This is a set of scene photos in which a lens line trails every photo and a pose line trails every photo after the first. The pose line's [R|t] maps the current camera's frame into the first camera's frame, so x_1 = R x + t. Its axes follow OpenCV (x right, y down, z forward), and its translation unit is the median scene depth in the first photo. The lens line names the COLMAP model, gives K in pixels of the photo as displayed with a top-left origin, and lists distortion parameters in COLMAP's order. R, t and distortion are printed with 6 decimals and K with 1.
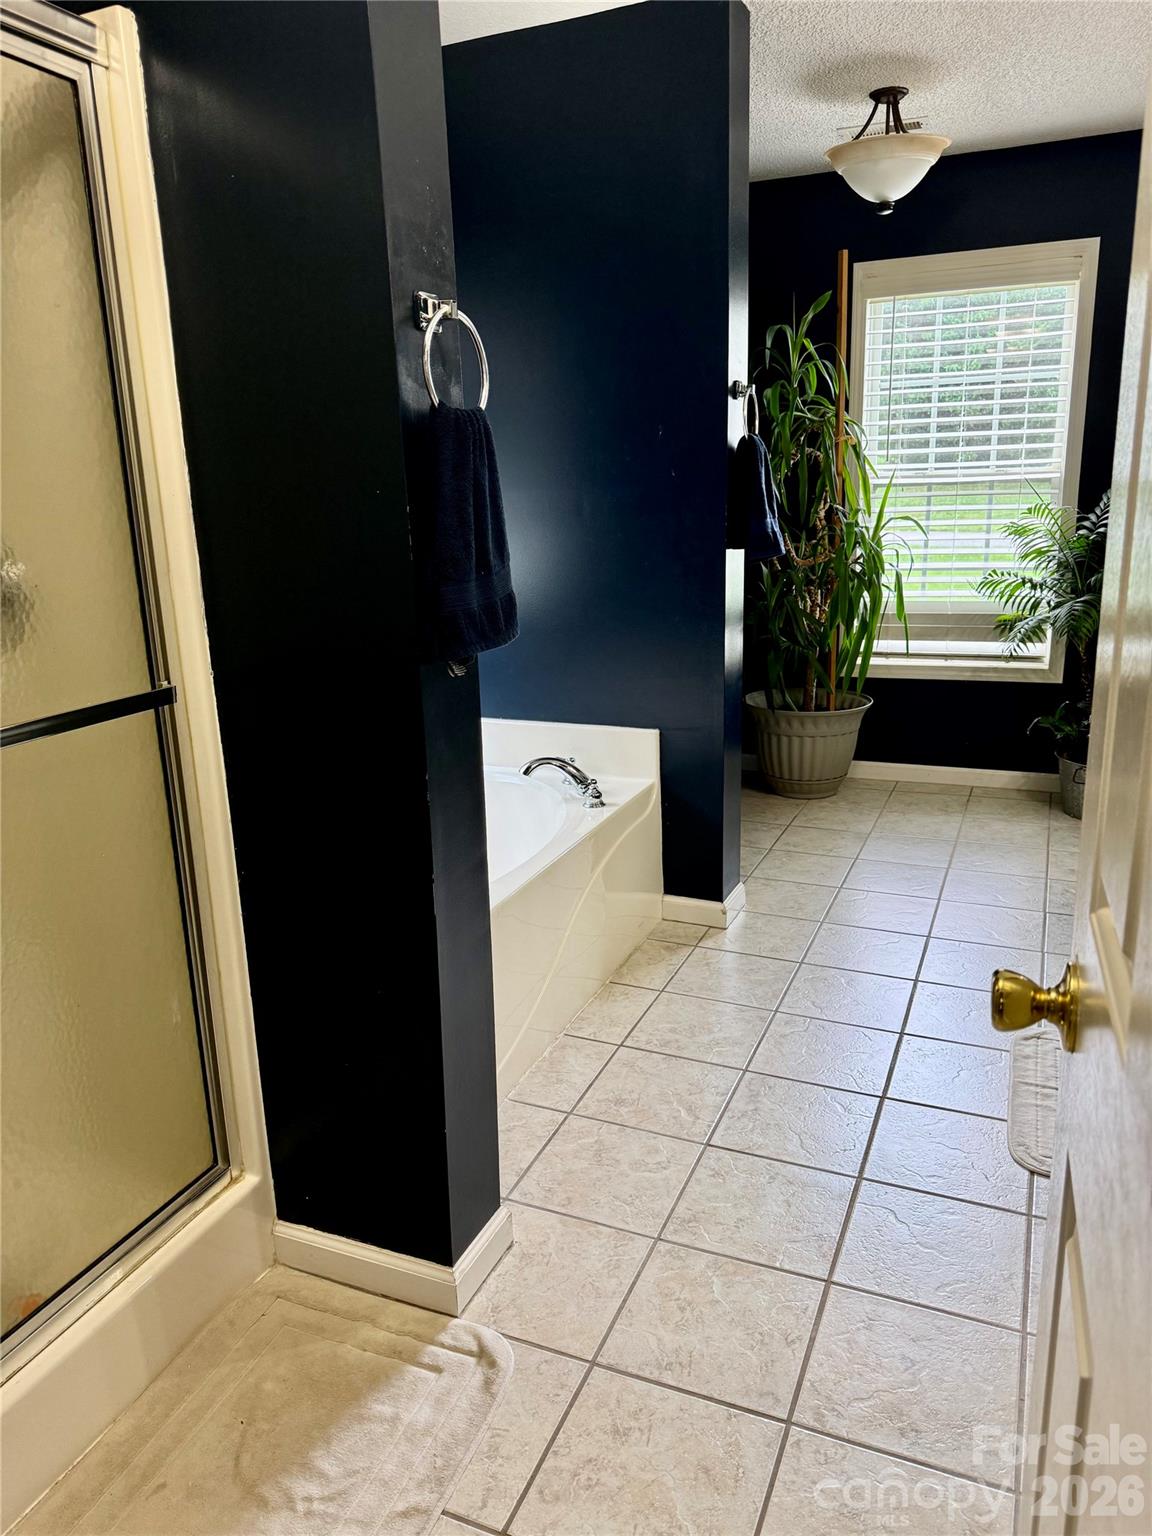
lens RADIAL K [[1107.0, 0, 620.4], [0, 1107.0, 758.0], [0, 0, 1]] dist [0.104217, -0.048580]
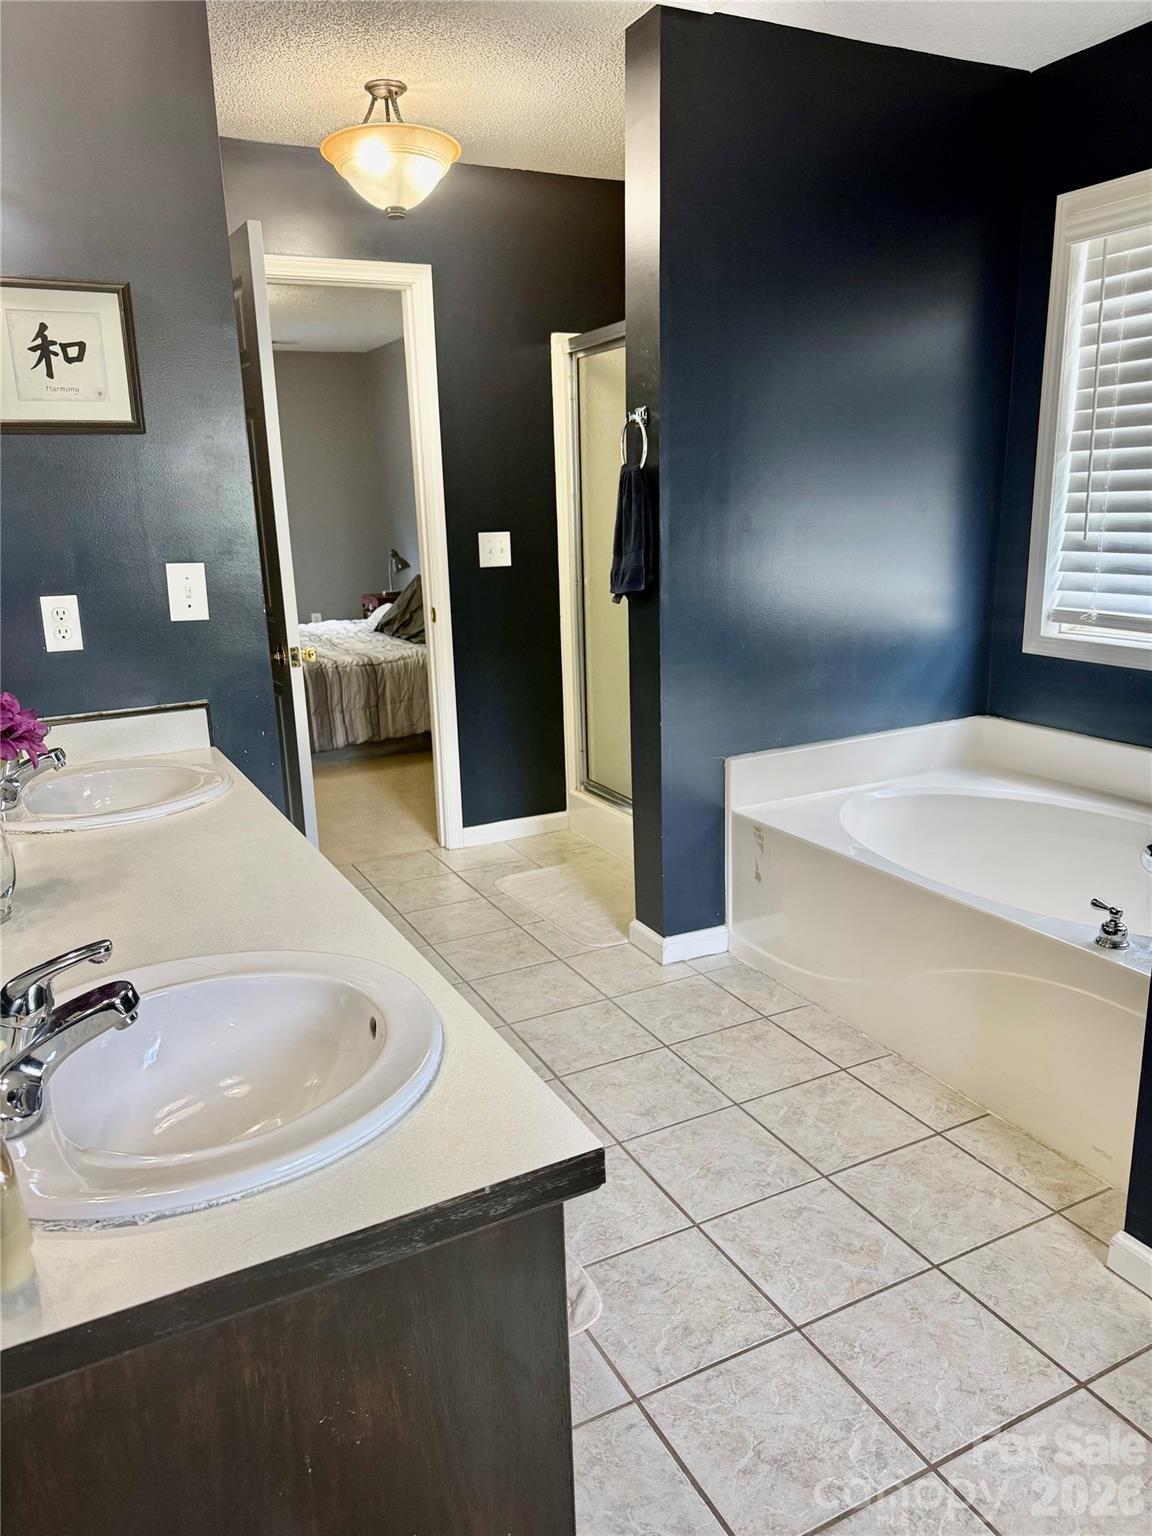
lens RADIAL K [[1082.6, 0, 576.0], [0, 1082.6, 768.0], [0, 0, 1]] dist [0.167835, -0.073159]
pose [[-0.656658, 0.227018, -0.719210, 0.520585], [-0.148461, 0.896053, 0.418387, -0.234464], [0.739432, 0.381512, -0.554697, 0.813630]]
